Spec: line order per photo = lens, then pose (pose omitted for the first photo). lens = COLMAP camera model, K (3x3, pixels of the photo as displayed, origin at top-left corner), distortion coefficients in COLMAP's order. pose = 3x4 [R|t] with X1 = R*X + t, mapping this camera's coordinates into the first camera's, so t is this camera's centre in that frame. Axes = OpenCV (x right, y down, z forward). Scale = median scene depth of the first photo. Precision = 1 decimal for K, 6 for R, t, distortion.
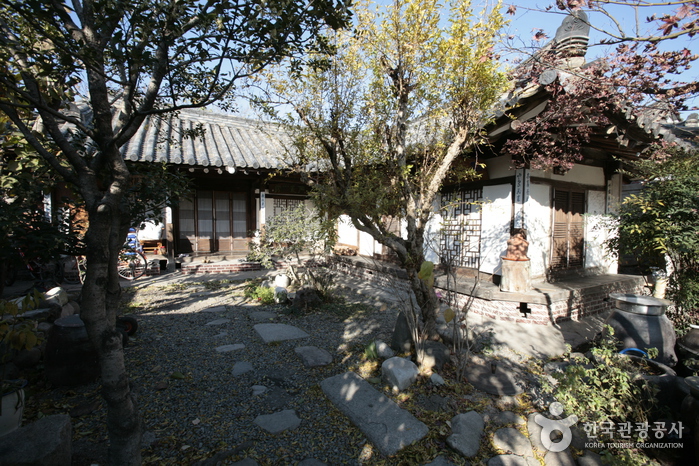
lens RADIAL K [[327.7, 0, 349.5], [0, 327.7, 233.0], [0, 0, 1]] dist [-0.082451, 0.039935]
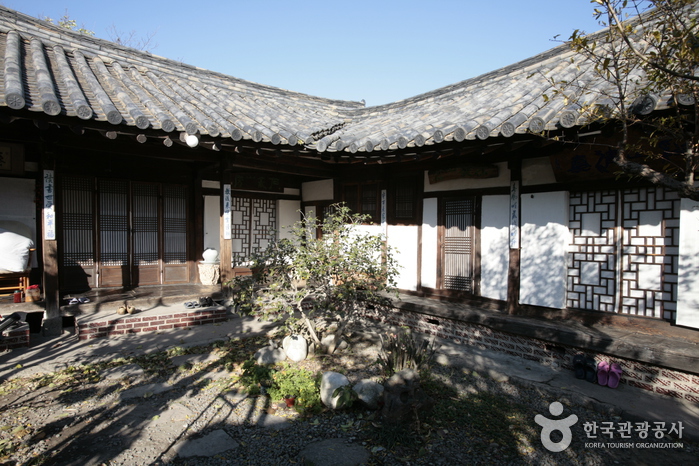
lens RADIAL K [[399.4, 0, 349.5], [0, 399.4, 233.0], [0, 0, 1]] dist [-0.028051, 0.013239]
pose [[0.977213, 0.002600, 0.212244, -0.232674], [0.003345, 0.999612, -0.027645, -0.021662], [-0.212233, 0.027725, 0.976826, 0.288703]]
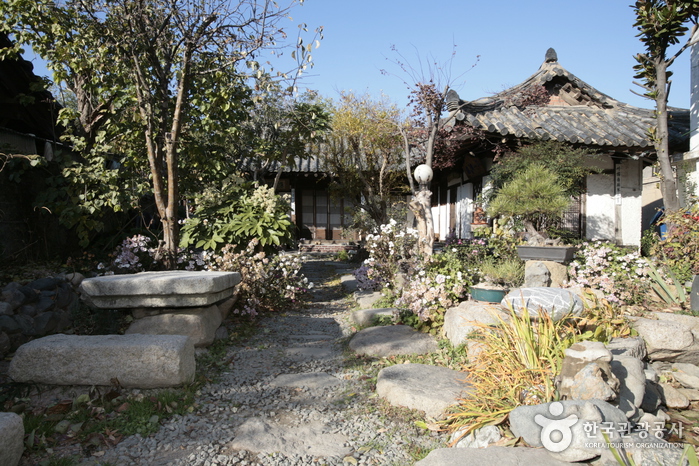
lens RADIAL K [[471.5, 0, 349.5], [0, 471.5, 233.0], [0, 0, 1]] dist [-0.042092, 0.056171]
pose [[0.920541, -0.005525, -0.390607, 0.421786], [-0.011681, 0.999064, -0.041659, 0.128277], [0.390472, 0.042912, 0.919614, -0.727972]]
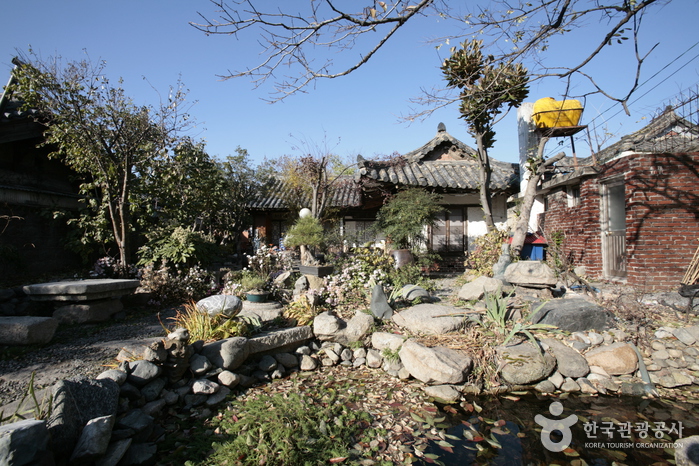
lens RADIAL K [[327.7, 0, 349.5], [0, 327.7, 233.0], [0, 0, 1]] dist [-0.082451, 0.039935]
pose [[0.870139, -0.030739, -0.491846, 0.746301], [-0.006616, 0.997234, -0.074028, 0.104626], [0.492761, 0.067669, 0.867529, -0.631032]]
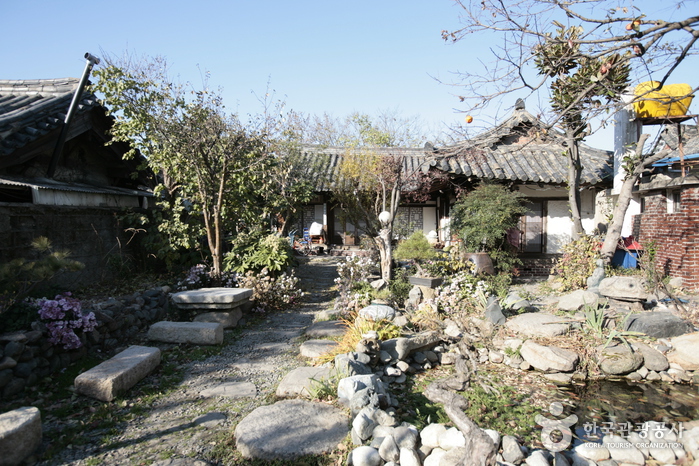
lens RADIAL K [[471.5, 0, 349.5], [0, 471.5, 233.0], [0, 0, 1]] dist [-0.042092, 0.056171]
pose [[0.865135, 0.004760, -0.501517, 0.739469], [-0.016797, 0.999669, -0.019489, 0.055905], [0.501258, 0.025285, 0.864928, -1.010161]]
